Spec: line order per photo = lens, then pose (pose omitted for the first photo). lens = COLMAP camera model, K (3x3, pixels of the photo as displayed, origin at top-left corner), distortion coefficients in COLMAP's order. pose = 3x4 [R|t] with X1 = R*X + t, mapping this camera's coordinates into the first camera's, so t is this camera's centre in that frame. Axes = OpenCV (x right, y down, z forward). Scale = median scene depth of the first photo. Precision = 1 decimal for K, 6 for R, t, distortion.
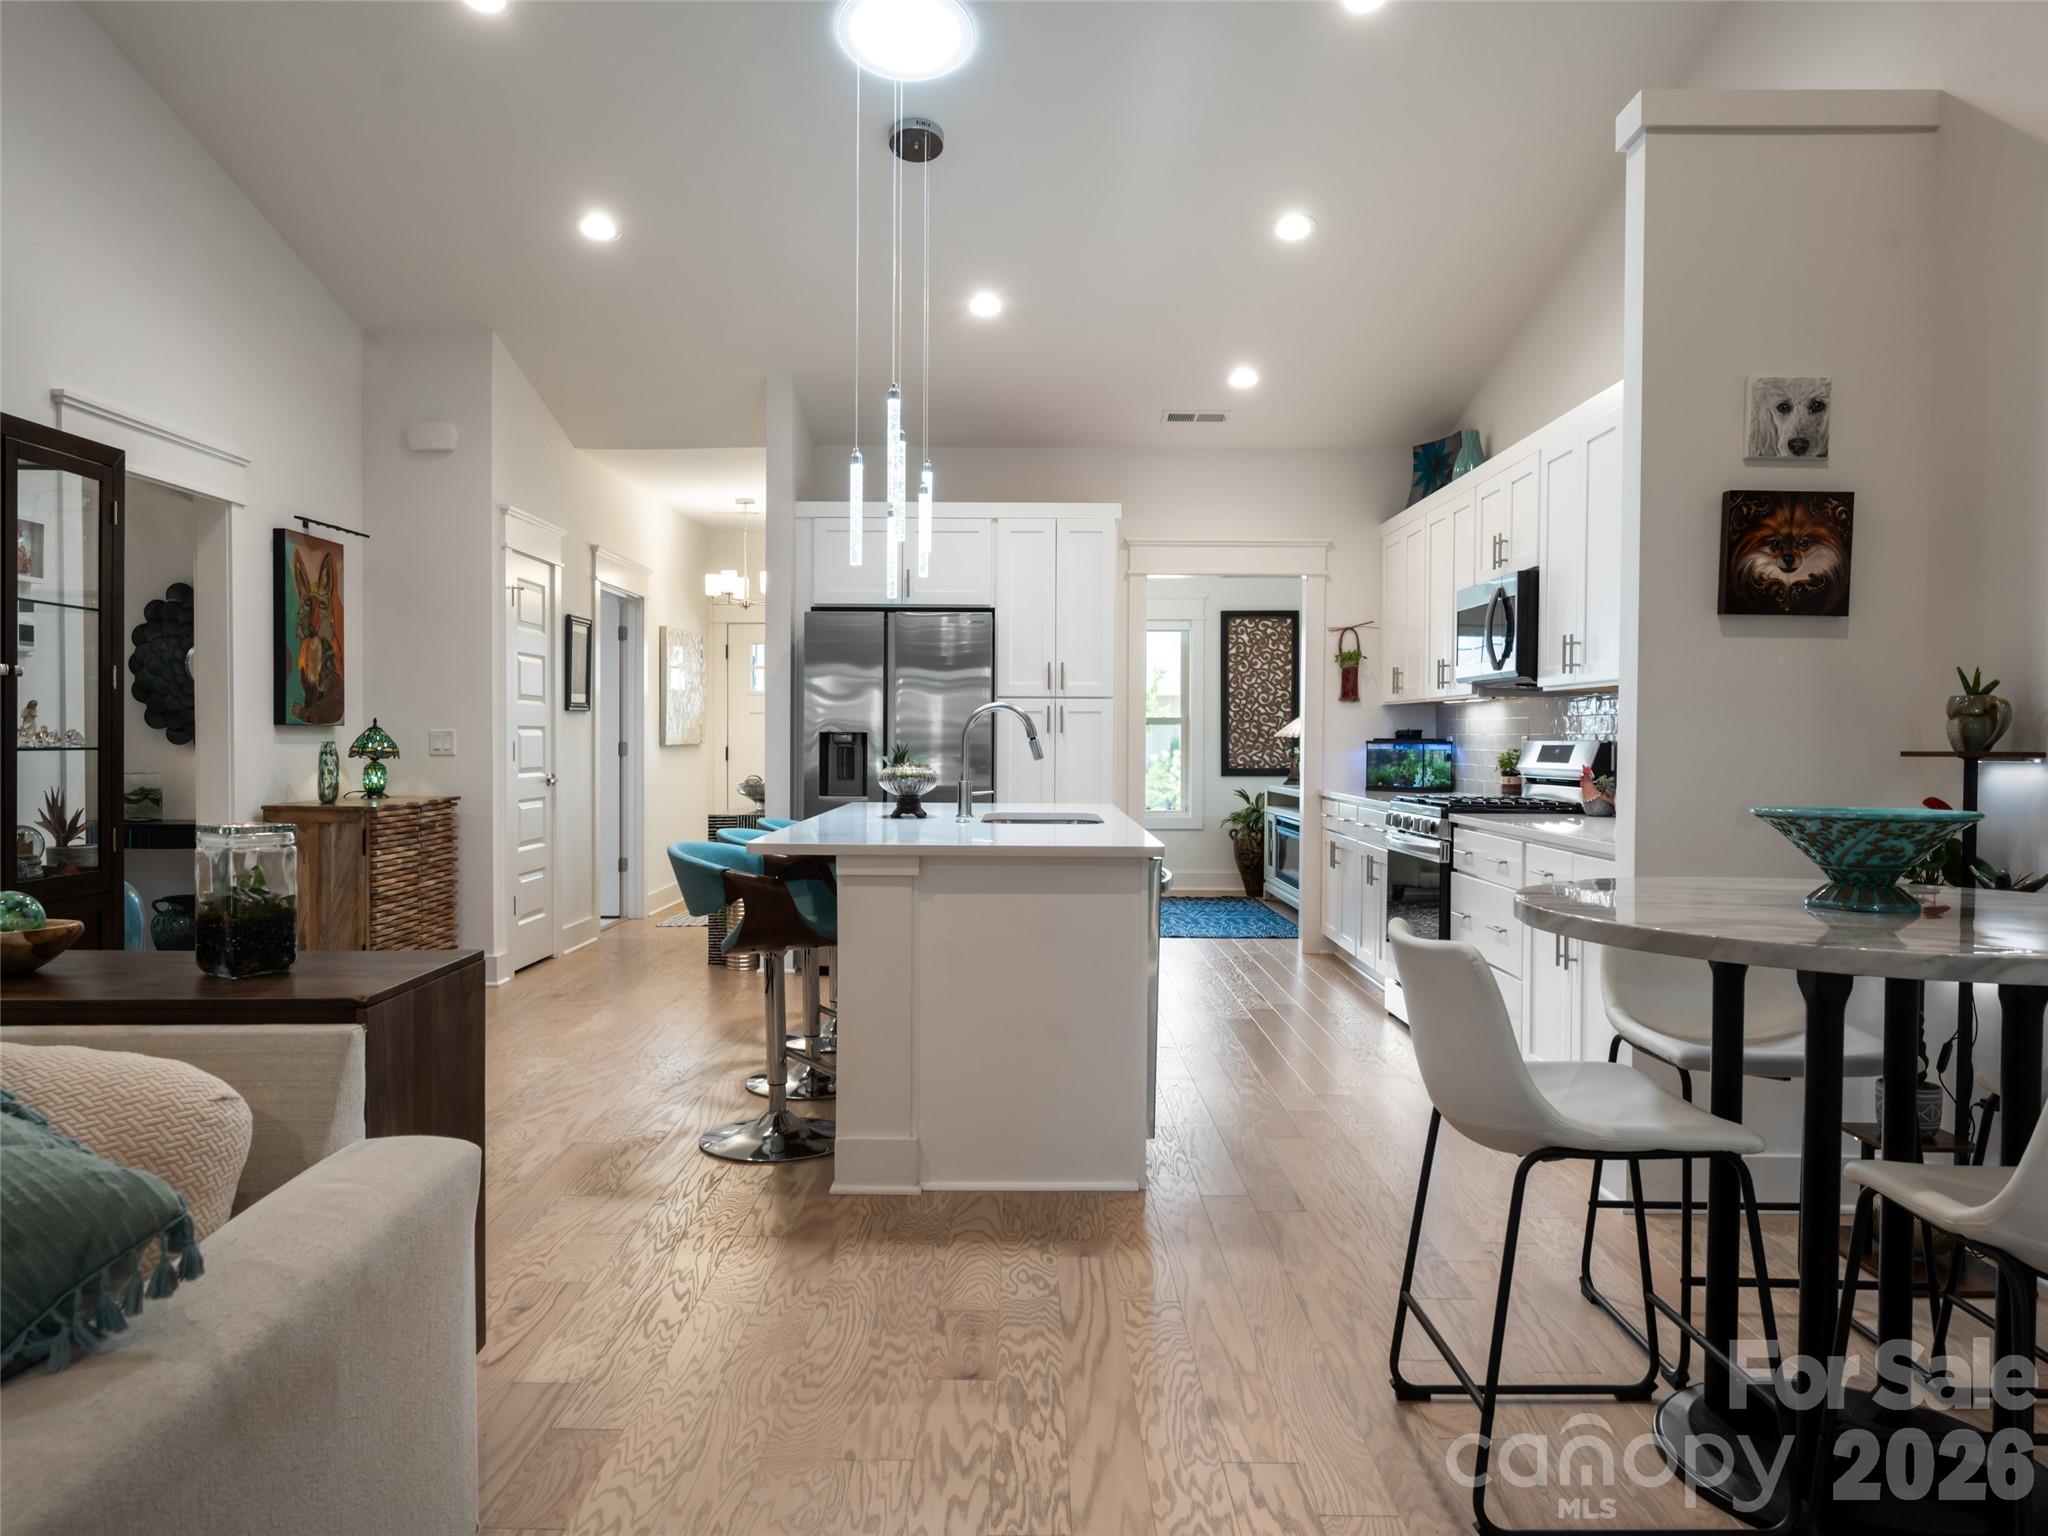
lens RADIAL K [[1420.7, 0, 1013.3], [0, 1420.7, 765.3], [0, 0, 1]] dist [-0.002540, -0.001156]
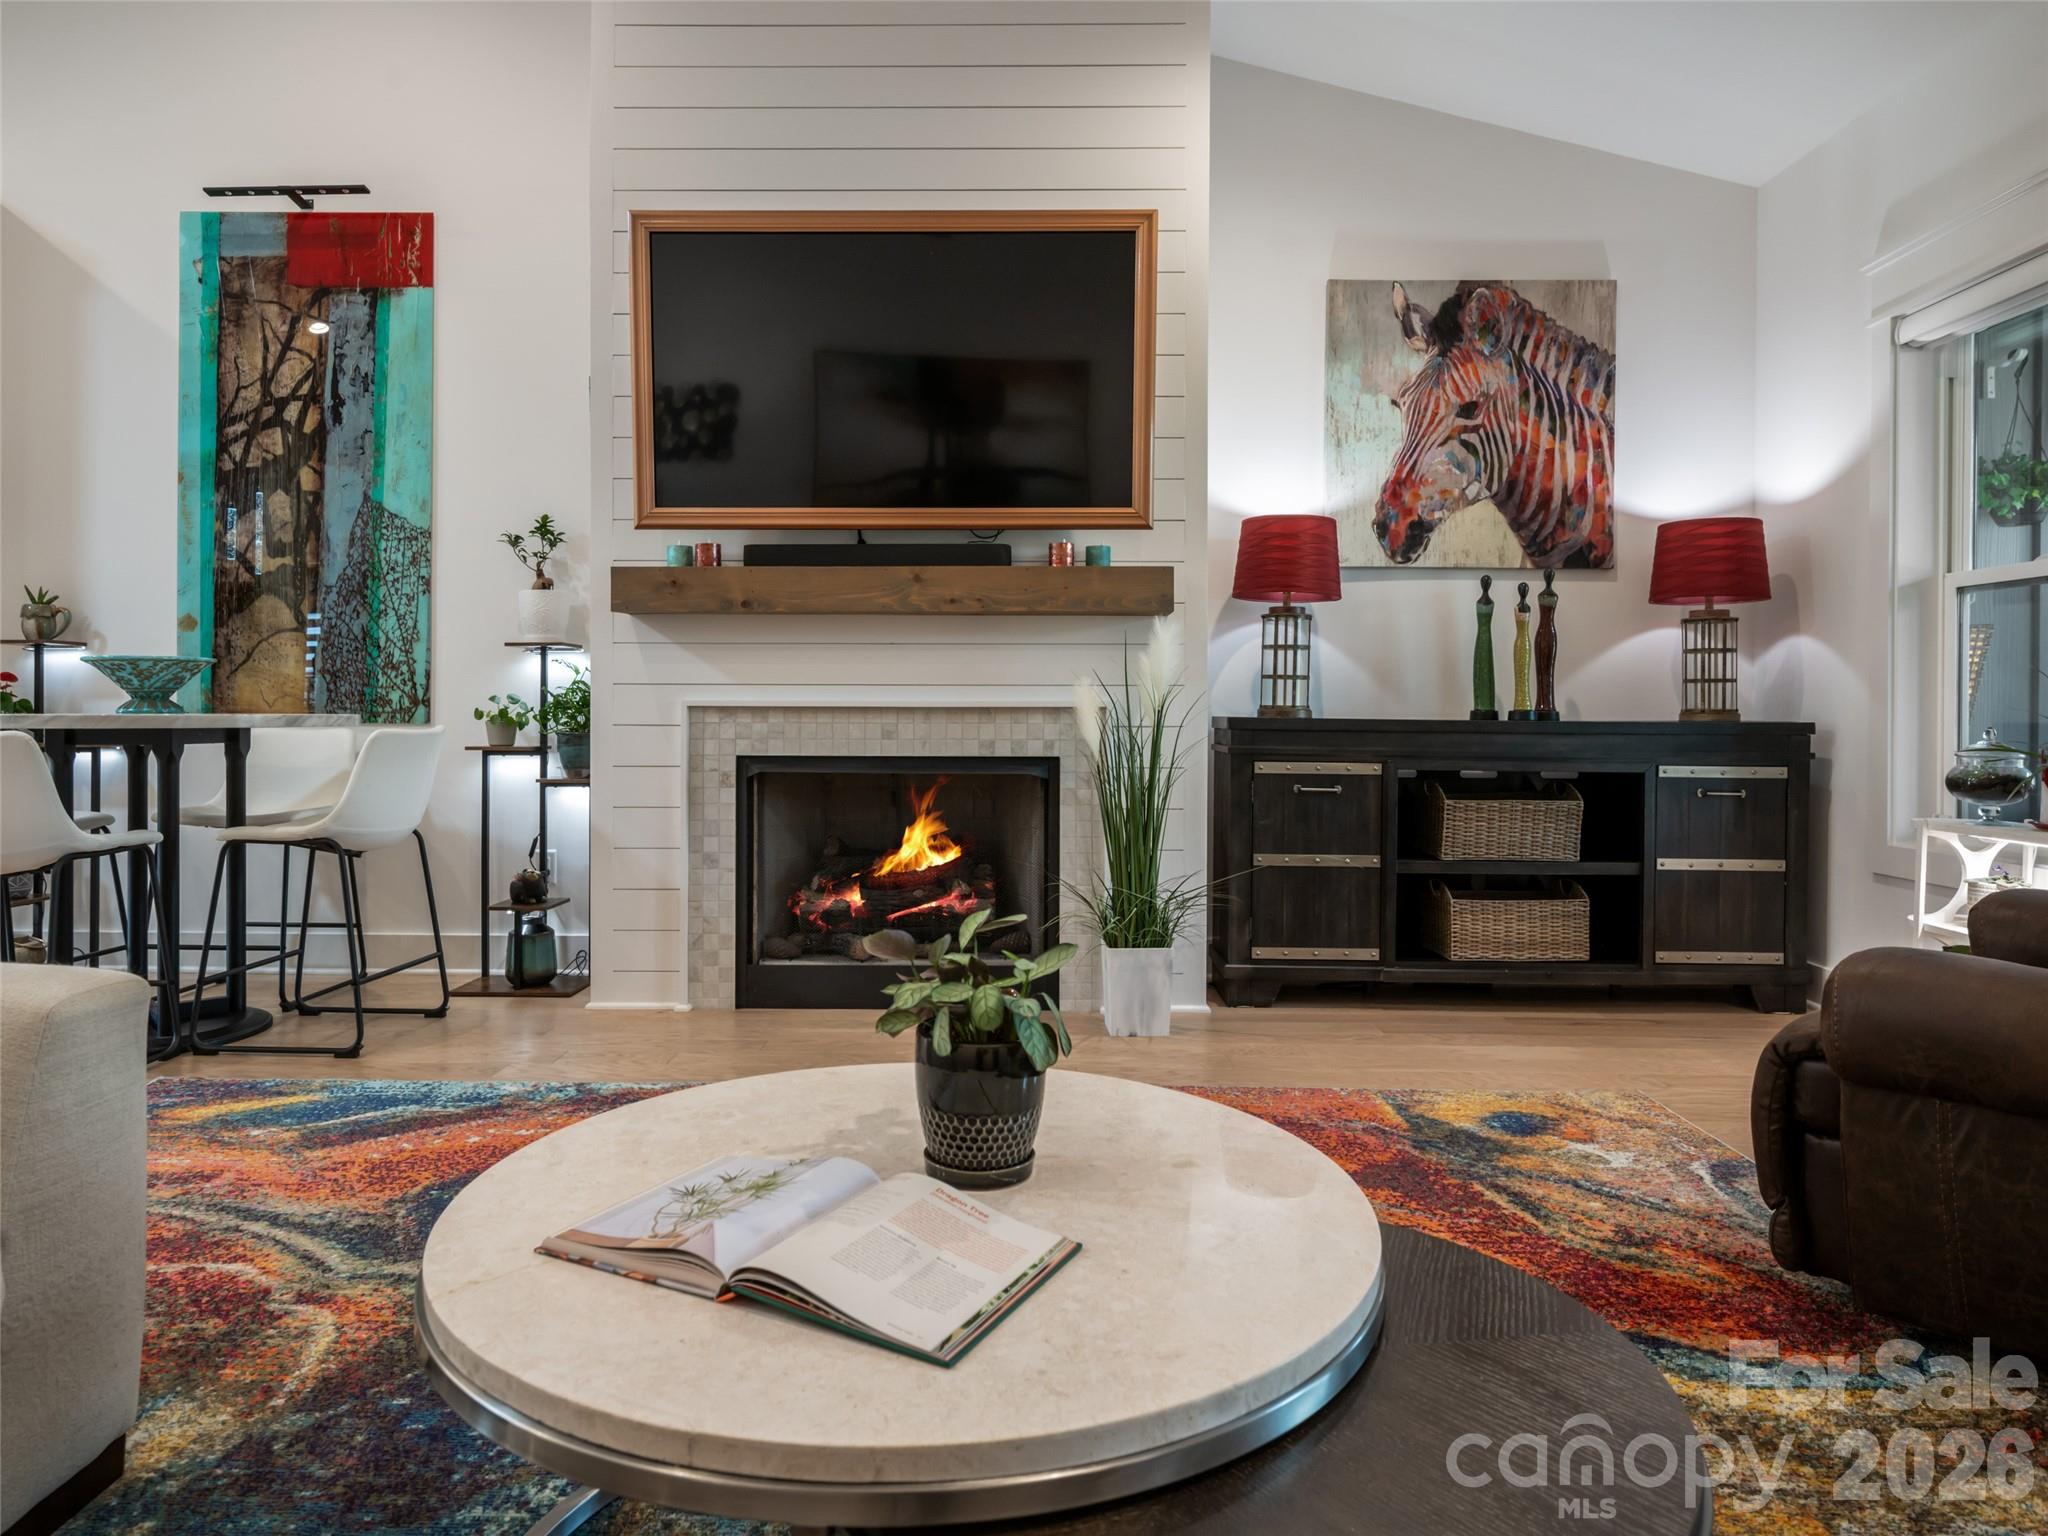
lens RADIAL K [[1290.1, 0, 1021.2], [0, 1290.1, 716.2], [0, 0, 1]] dist [-0.002530, -0.000708]
pose [[0.002337, -0.010065, 0.999947, -0.379434], [0.015977, 0.999822, 0.010026, 0.039544], [-0.999870, 0.015953, 0.002497, -0.033930]]
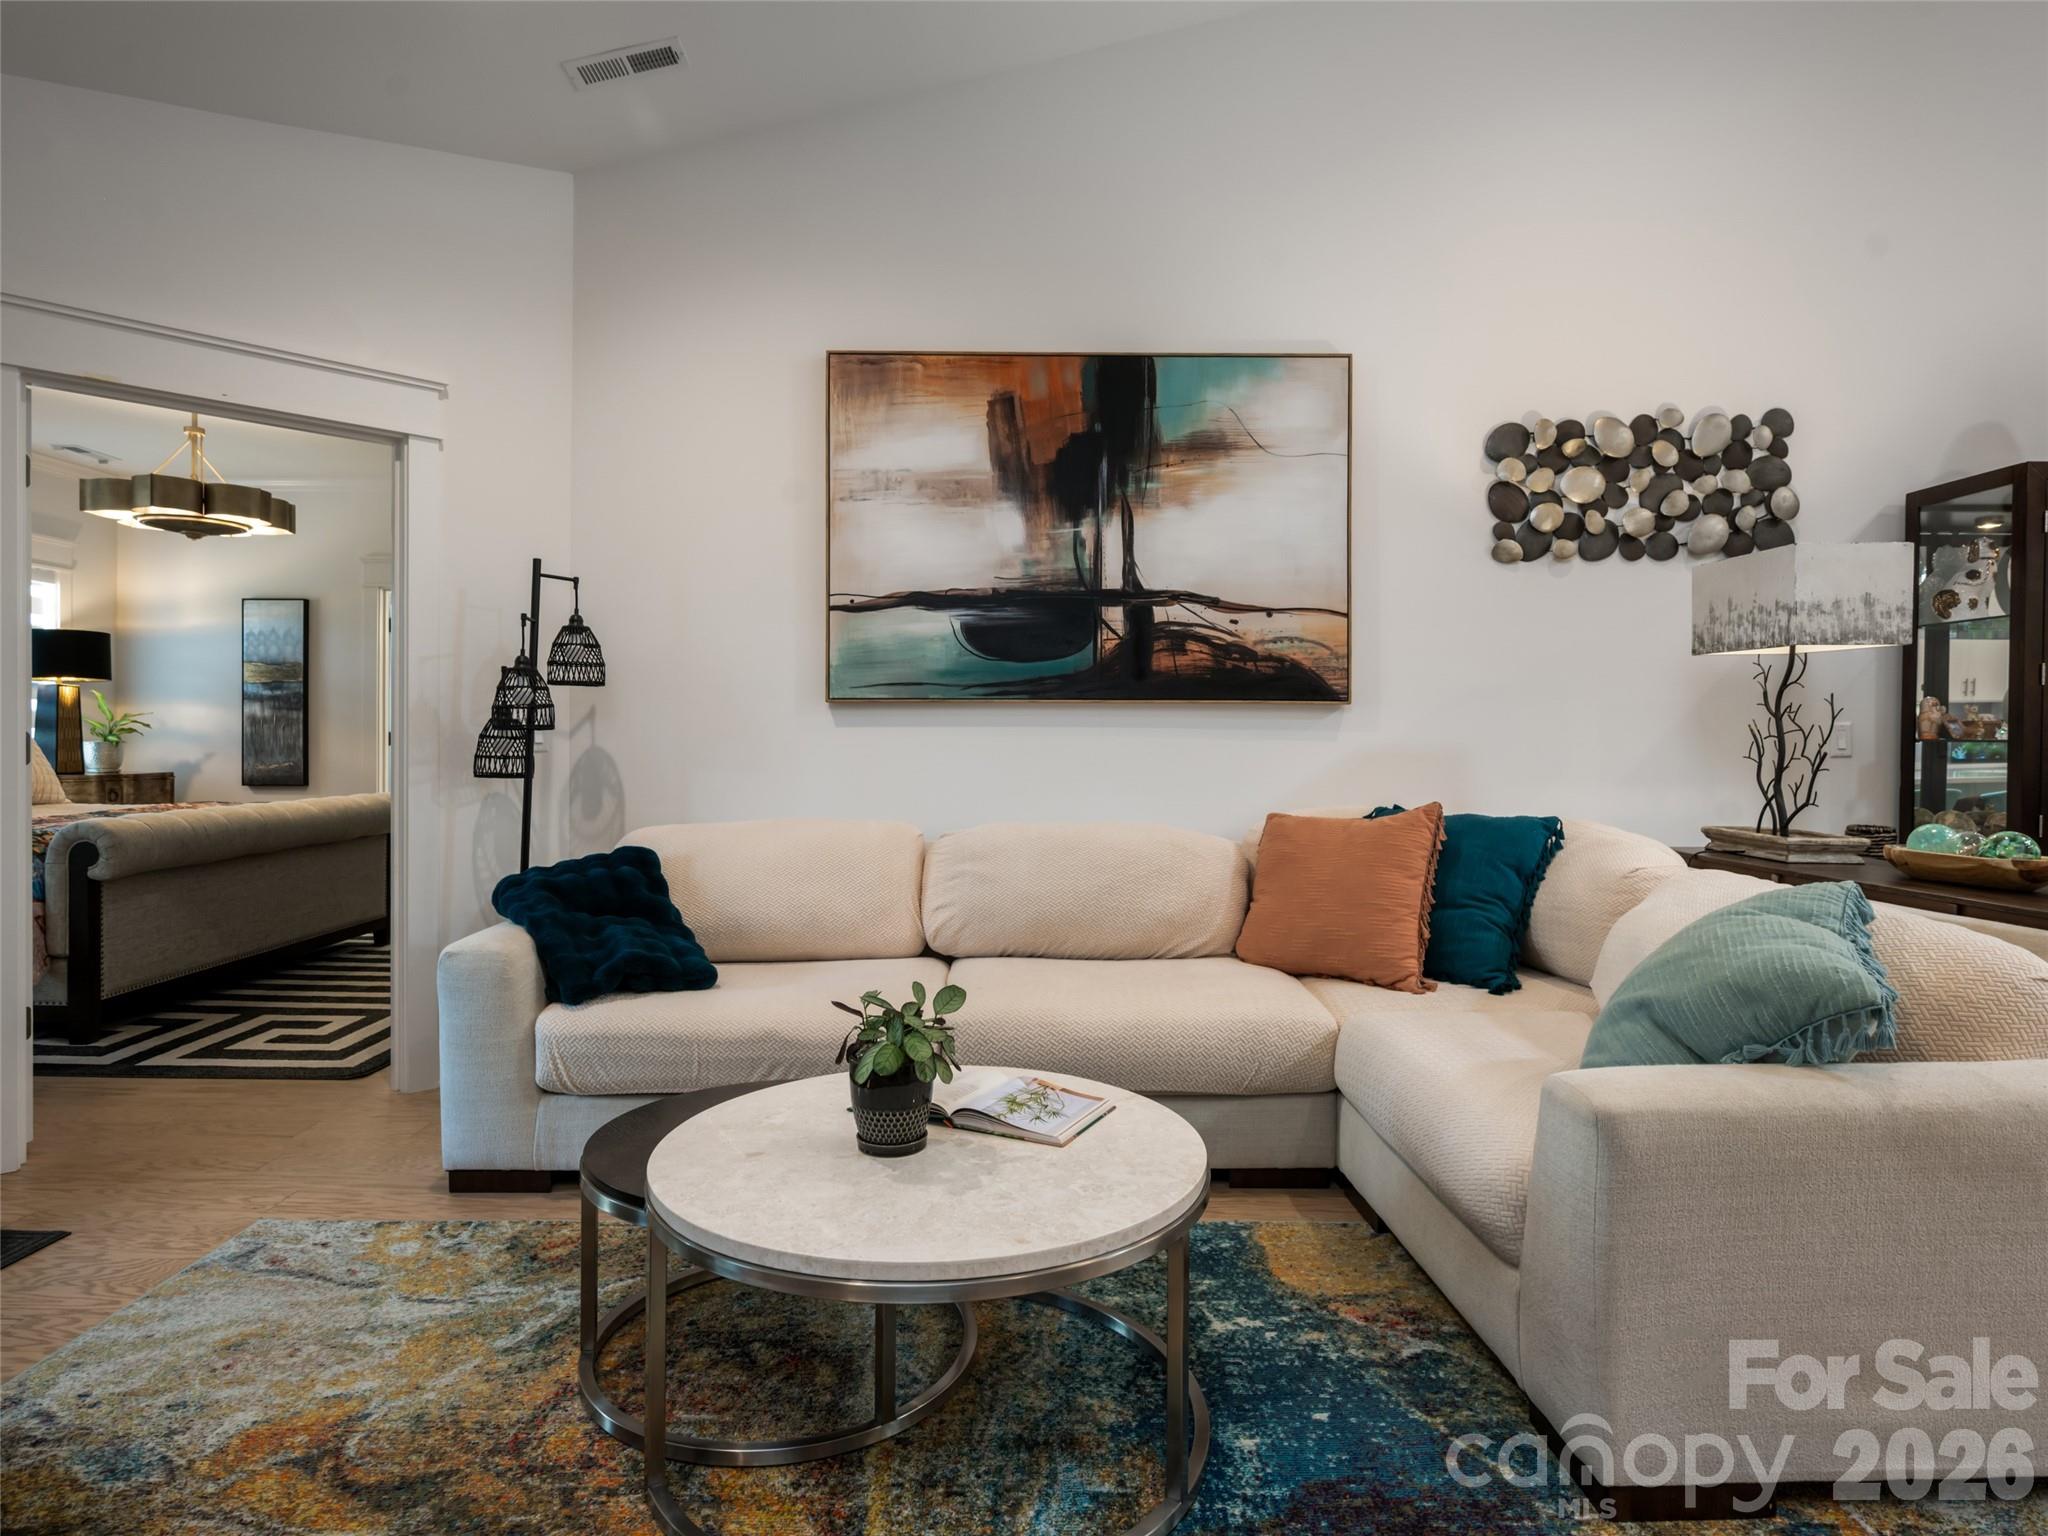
lens RADIAL K [[1153.4, 0, 1015.7], [0, 1153.4, 751.5], [0, 0, 1]] dist [-0.002527, -0.001495]
pose [[0.010259, 0.006051, -0.999929, 0.149545], [-0.027033, 0.999618, 0.005772, 0.010776], [0.999582, 0.026972, 0.010418, 0.001852]]
